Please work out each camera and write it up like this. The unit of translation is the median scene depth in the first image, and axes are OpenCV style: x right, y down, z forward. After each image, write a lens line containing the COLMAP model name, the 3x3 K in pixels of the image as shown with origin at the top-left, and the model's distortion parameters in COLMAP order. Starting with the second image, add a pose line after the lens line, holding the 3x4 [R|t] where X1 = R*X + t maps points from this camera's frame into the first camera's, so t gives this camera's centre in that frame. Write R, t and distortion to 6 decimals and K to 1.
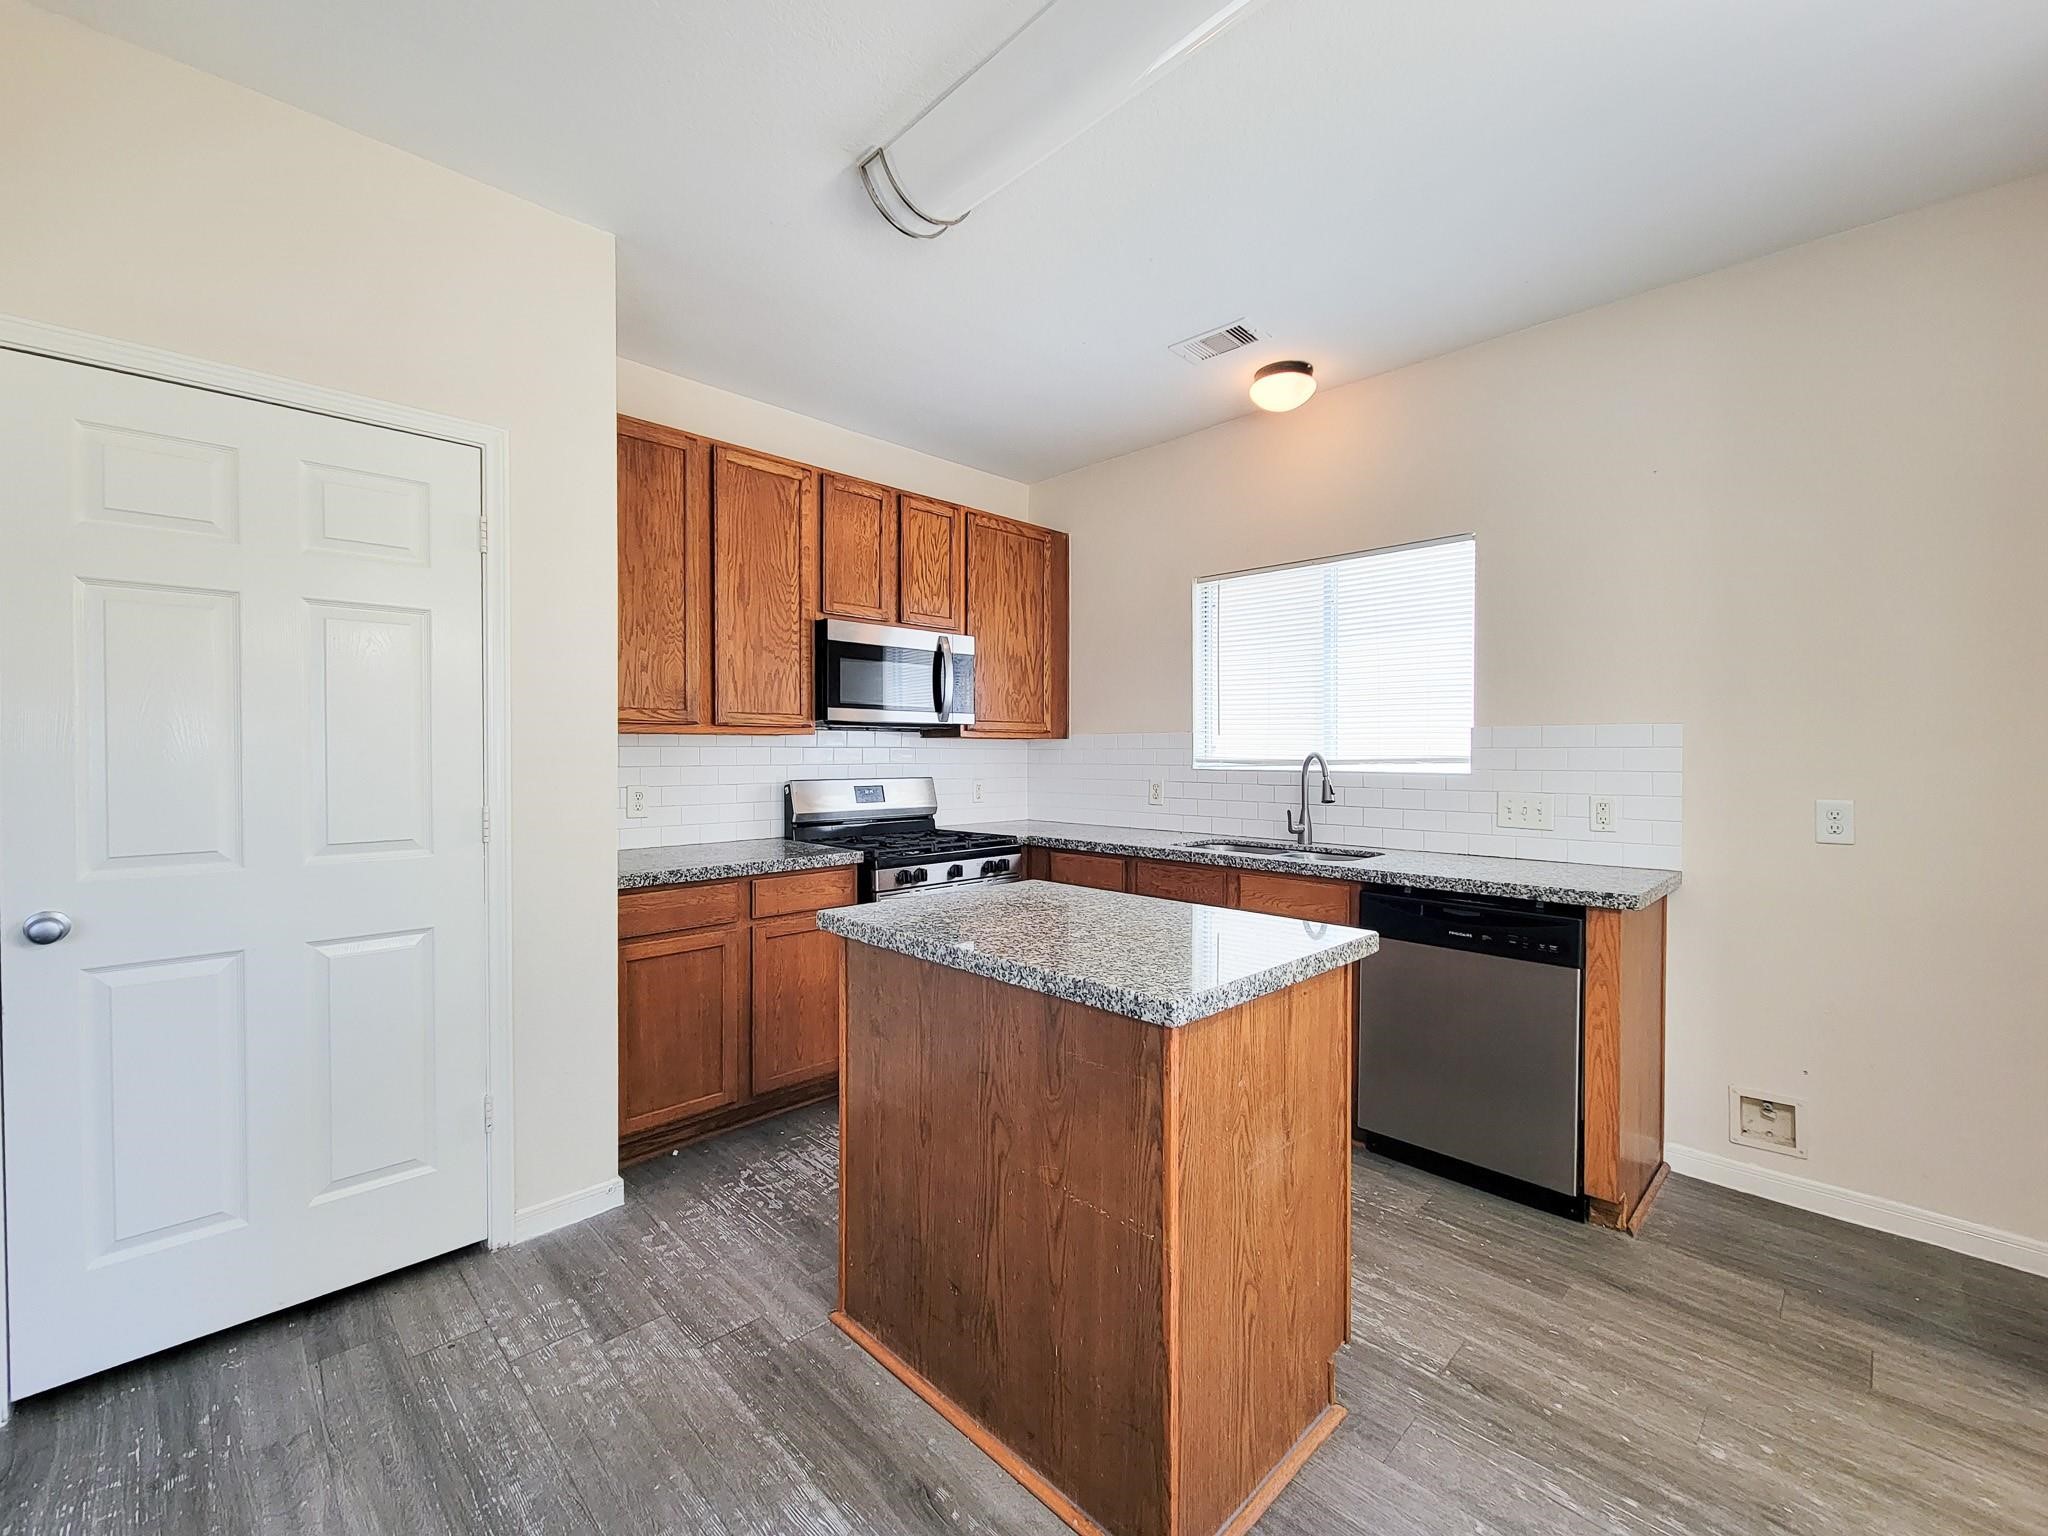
lens RADIAL K [[859.5, 0, 1032.0], [0, 859.5, 754.2], [0, 0, 1]] dist [0.006960, -0.002874]
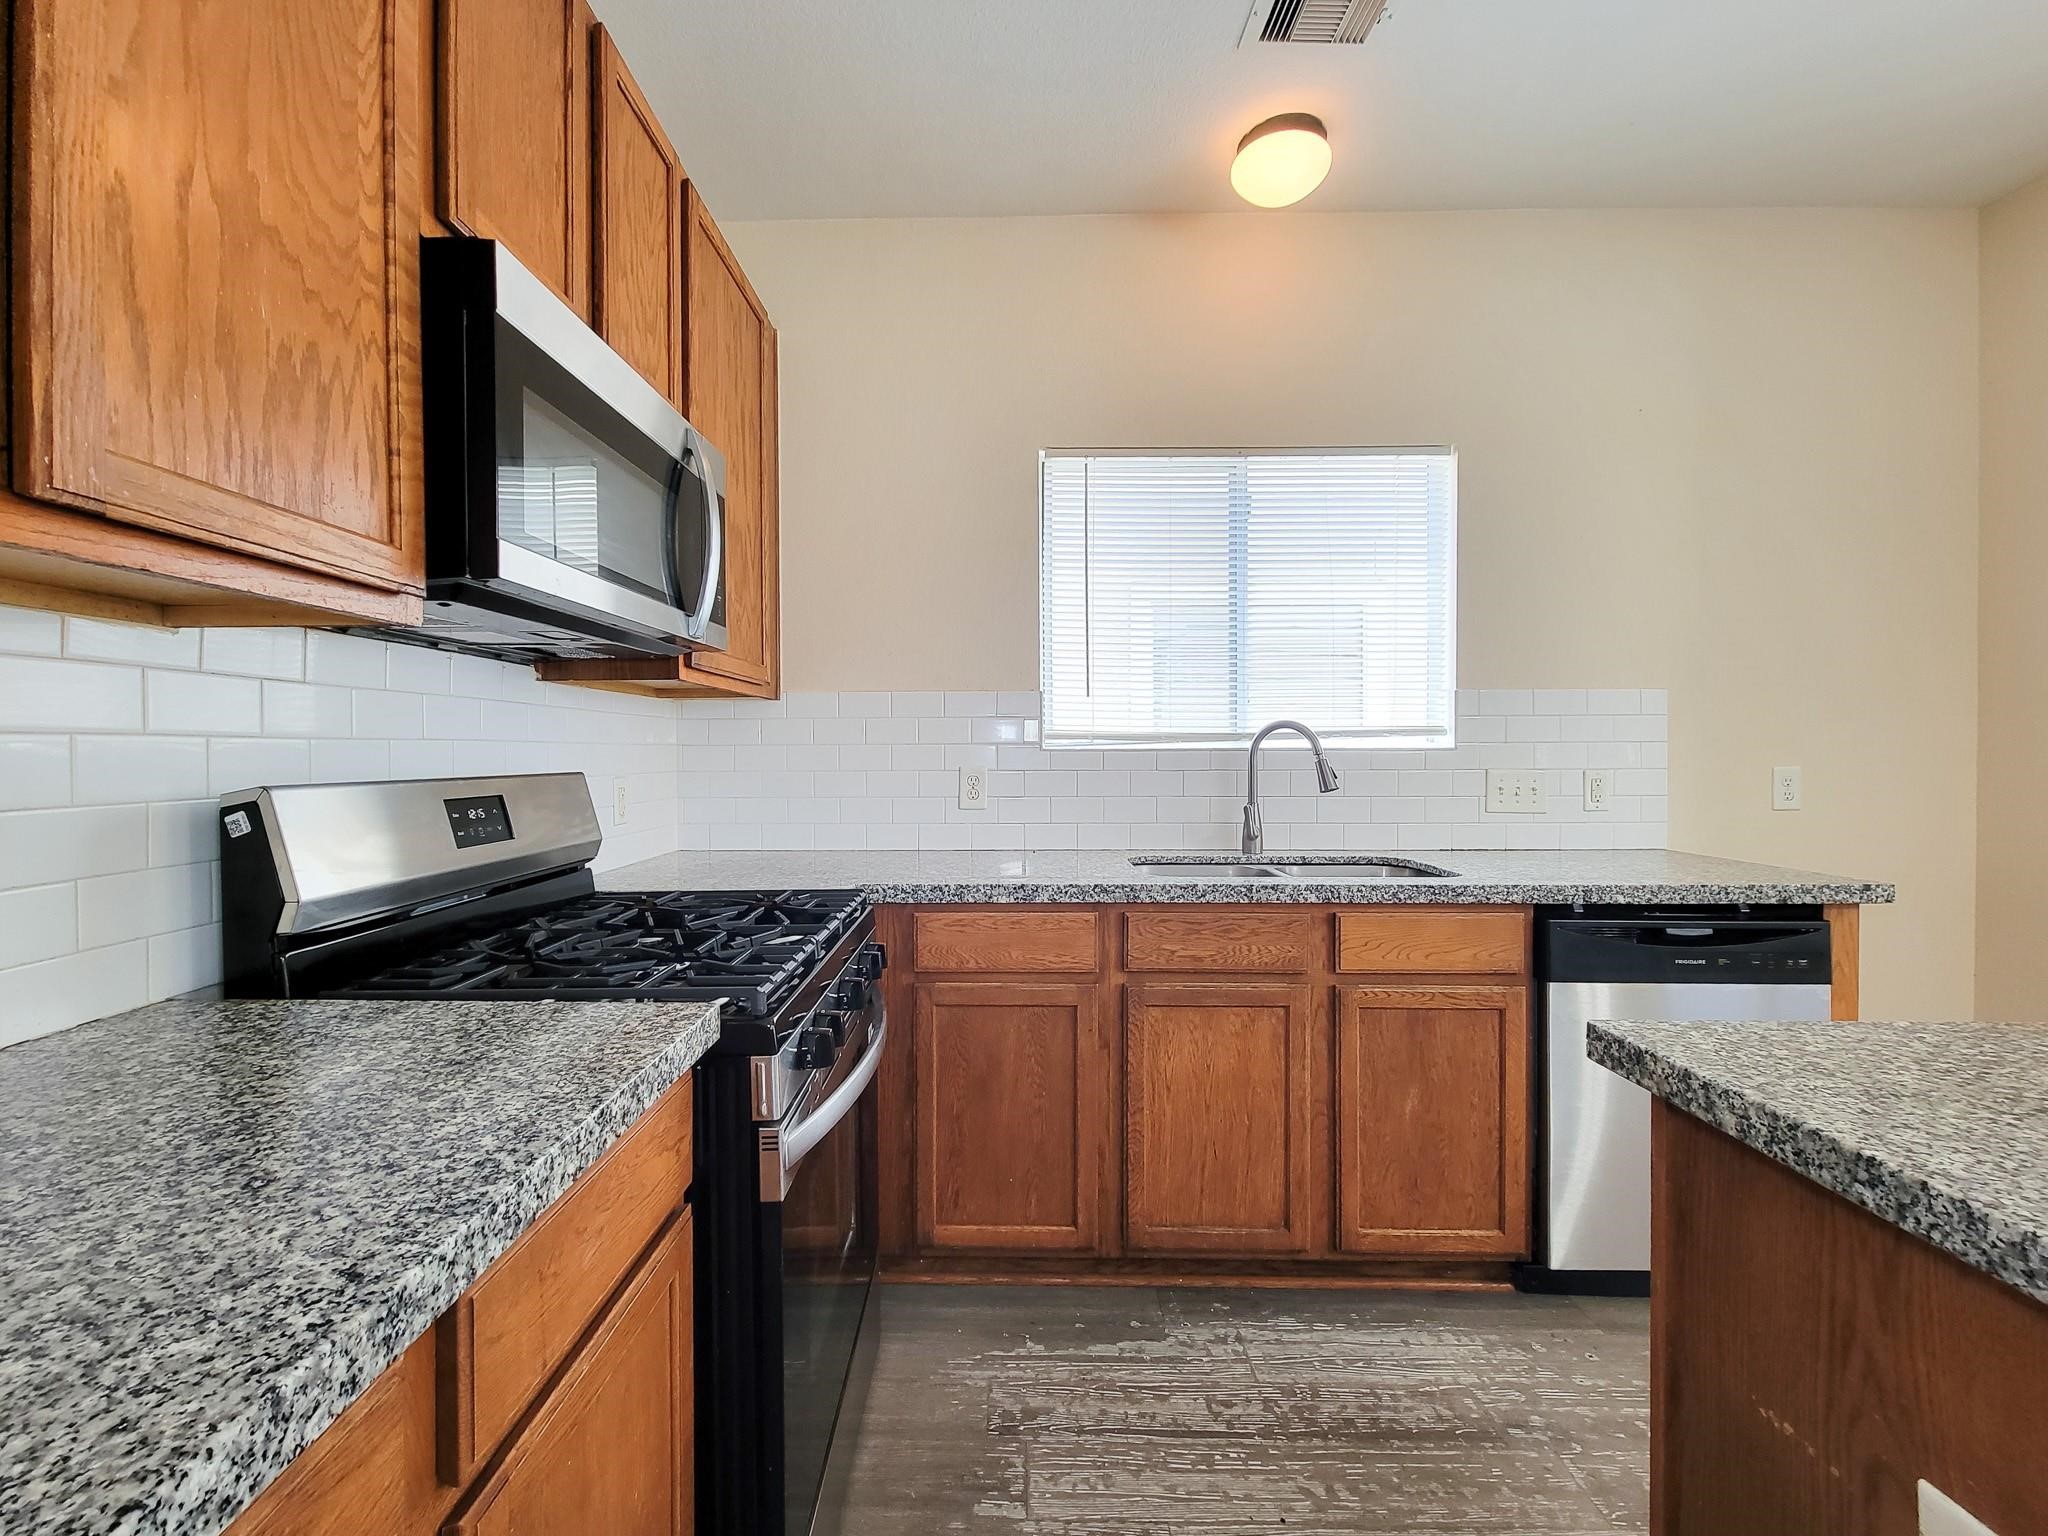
lens RADIAL K [[859.5, 0, 1008.3], [0, 859.5, 767.4], [0, 0, 1]] dist [0.006960, -0.002874]
pose [[0.721425, -0.018443, 0.692247, -0.322795], [0.005730, 0.999770, 0.020665, 0.020446], [-0.692468, -0.010942, 0.721365, 0.671109]]
